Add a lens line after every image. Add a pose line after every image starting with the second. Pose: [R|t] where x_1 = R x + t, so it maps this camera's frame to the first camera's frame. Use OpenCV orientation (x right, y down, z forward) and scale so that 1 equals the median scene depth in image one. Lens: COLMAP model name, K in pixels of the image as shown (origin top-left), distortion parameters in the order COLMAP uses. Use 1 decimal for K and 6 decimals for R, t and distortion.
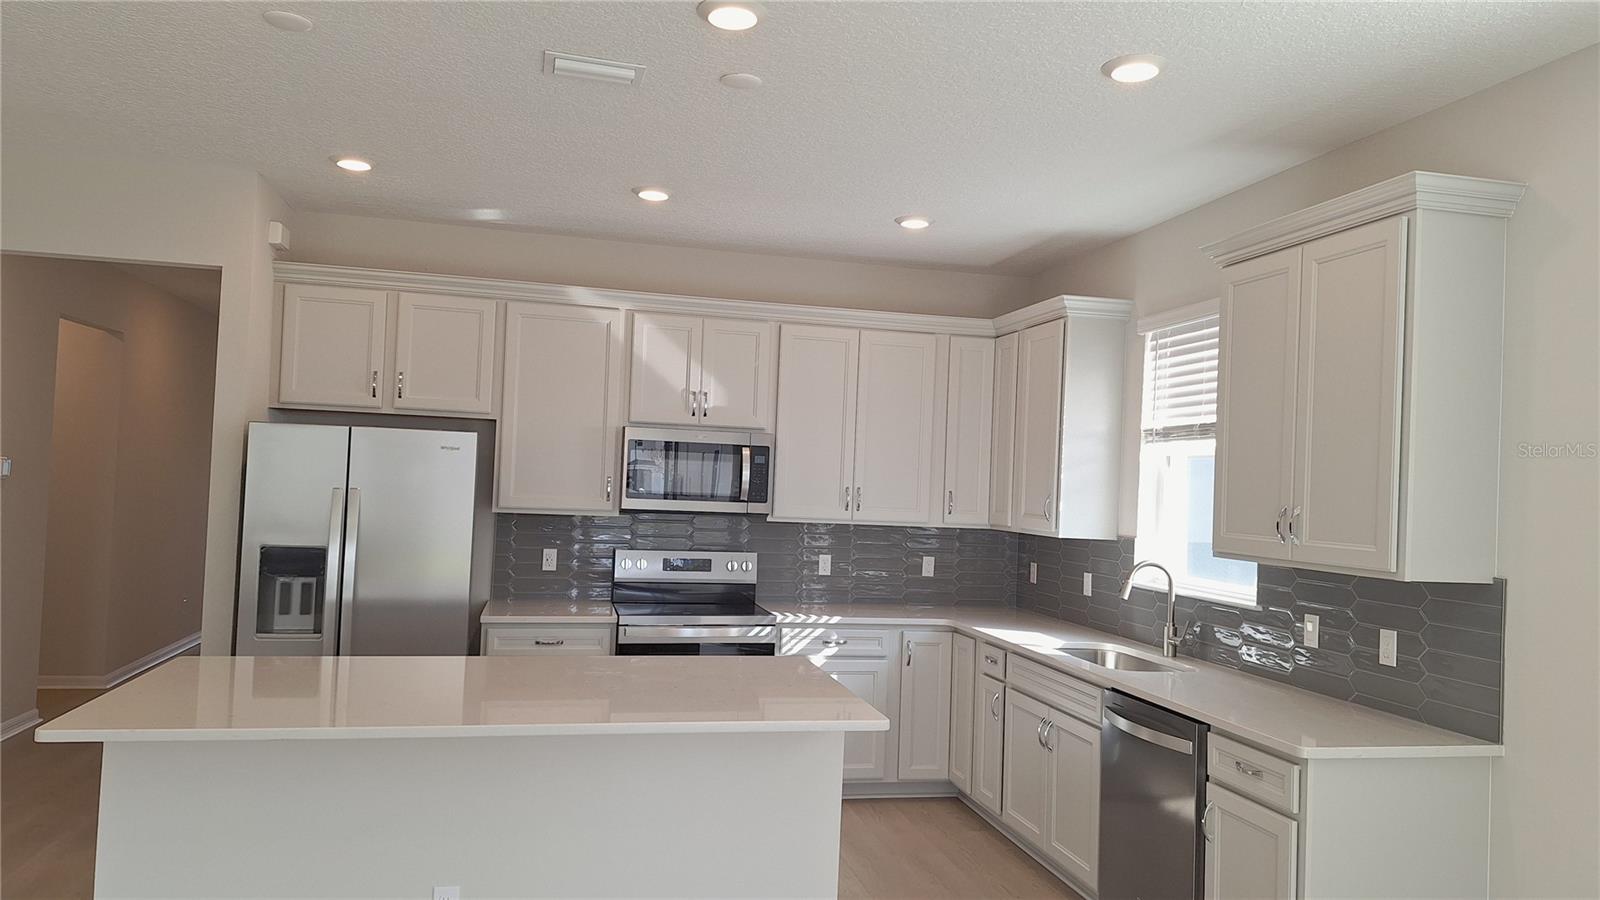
lens RADIAL K [[1106.3, 0, 806.7], [0, 1106.3, 461.5], [0, 0, 1]] dist [0.182825, -0.270517]
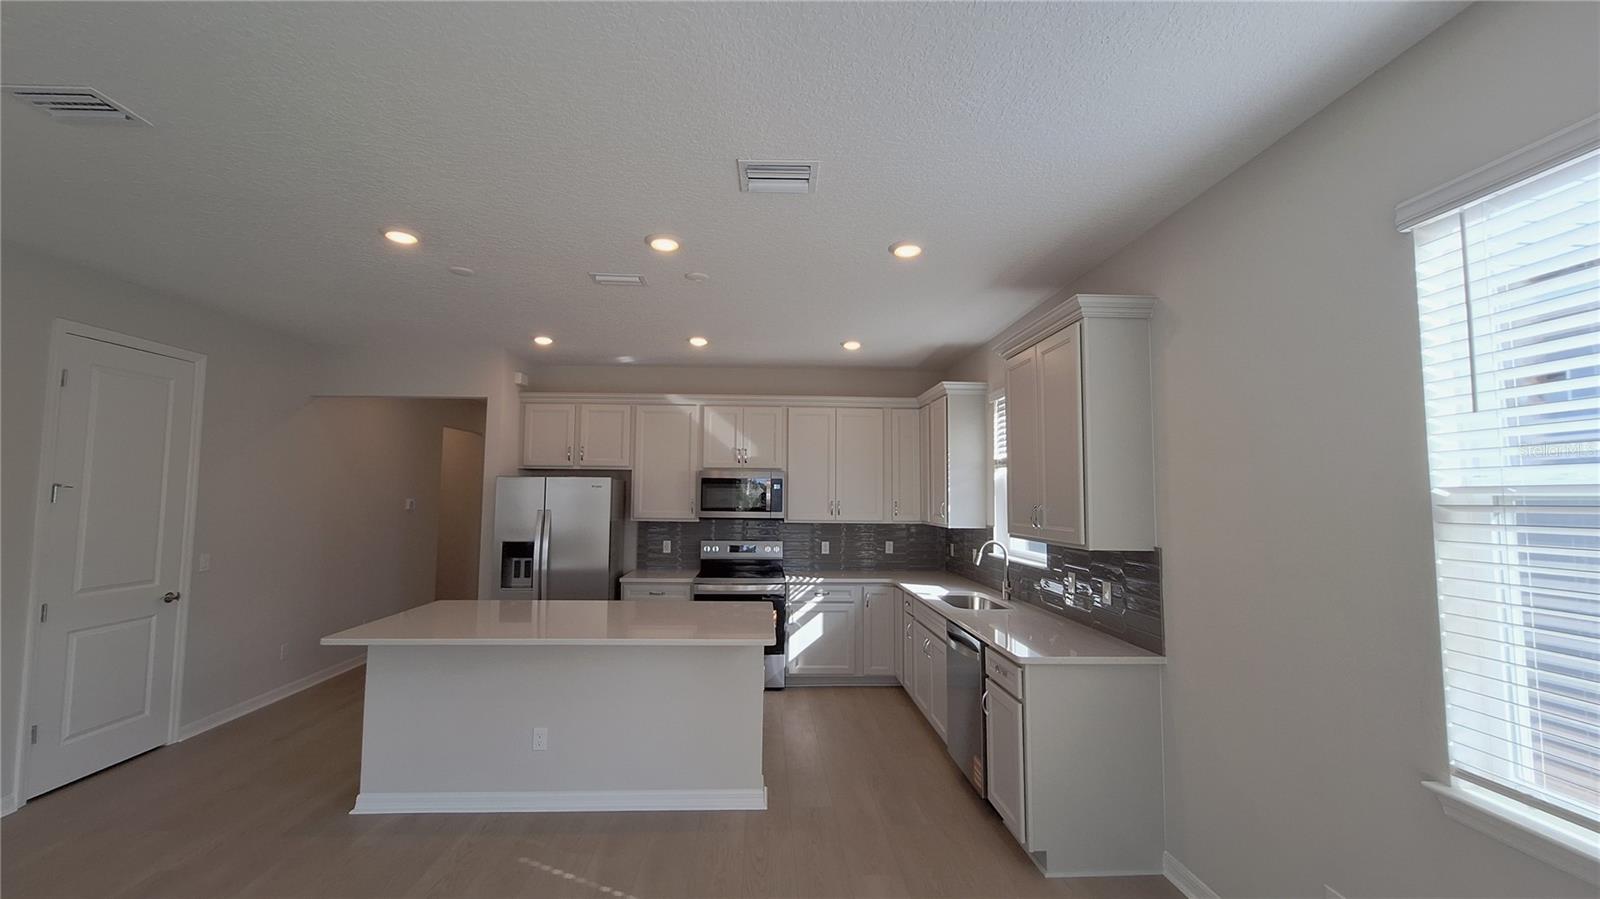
lens RADIAL K [[641.1, 0, 789.8], [0, 641.1, 453.3], [0, 0, 1]] dist [0.001868, 0.000196]
pose [[0.981565, -0.044653, -0.185840, 0.173679], [0.034734, 0.997810, -0.056298, 0.003479], [0.187947, 0.048805, 0.980966, 0.026669]]
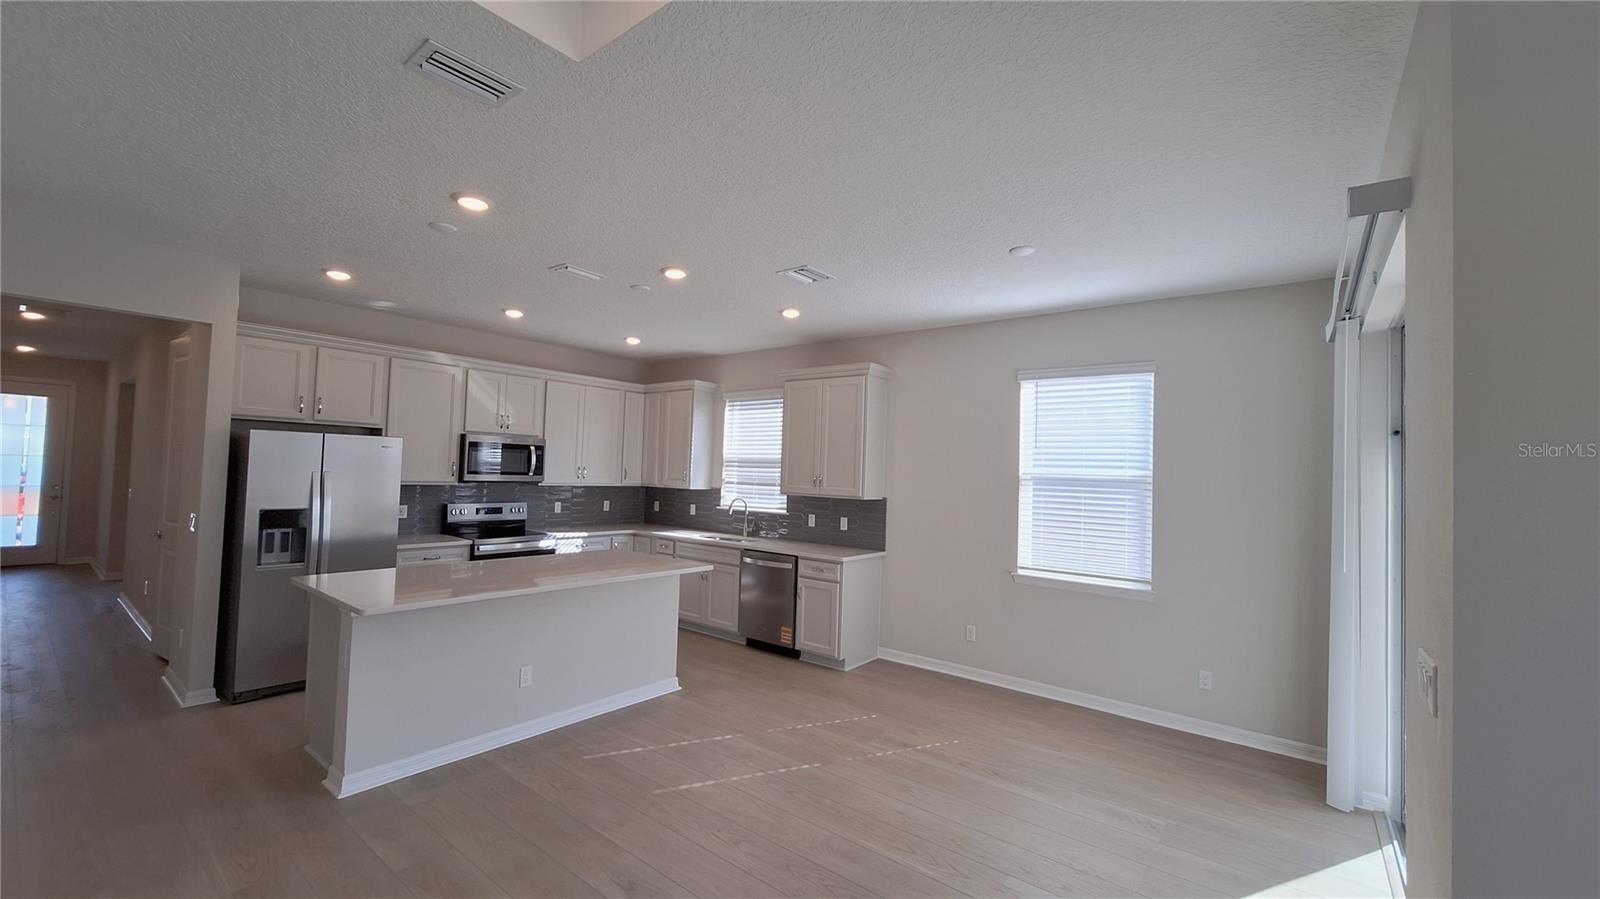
lens RADIAL K [[641.1, 0, 789.8], [0, 641.1, 453.3], [0, 0, 1]] dist [0.001868, 0.000196]
pose [[0.787339, 0.002870, 0.616514, -0.397515], [-0.013425, 0.999832, 0.012491, -0.020741], [-0.616375, -0.018112, 0.787245, -0.119719]]
